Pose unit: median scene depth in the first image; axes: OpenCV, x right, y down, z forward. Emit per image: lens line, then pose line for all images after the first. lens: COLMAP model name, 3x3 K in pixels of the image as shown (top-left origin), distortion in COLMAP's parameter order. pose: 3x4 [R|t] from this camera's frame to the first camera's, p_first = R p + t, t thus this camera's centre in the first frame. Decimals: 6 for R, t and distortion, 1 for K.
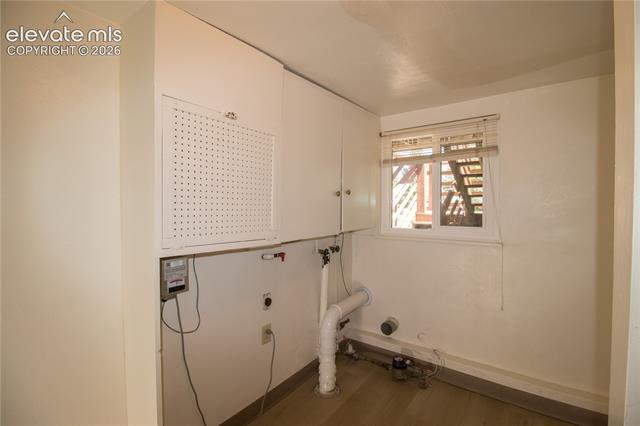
lens RADIAL K [[296.1, 0, 326.3], [0, 296.1, 209.1], [0, 0, 1]] dist [-0.010148, -0.000526]
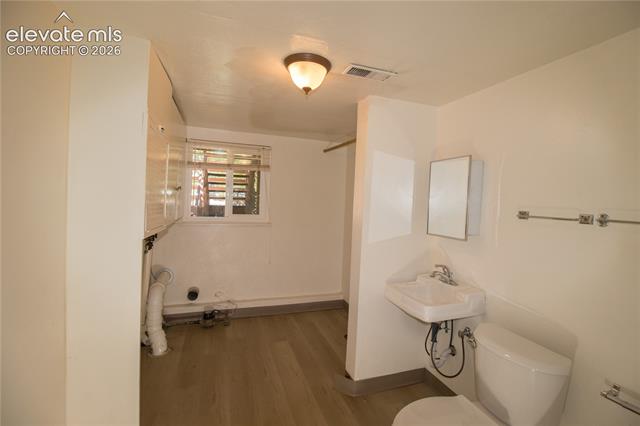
lens RADIAL K [[296.1, 0, 326.3], [0, 296.1, 209.1], [0, 0, 1]] dist [-0.010148, -0.000526]
pose [[0.552872, 0.005352, 0.833249, -0.587312], [-0.022321, 0.999716, 0.008389, 0.010998], [-0.832967, -0.023237, 0.552834, -0.186914]]
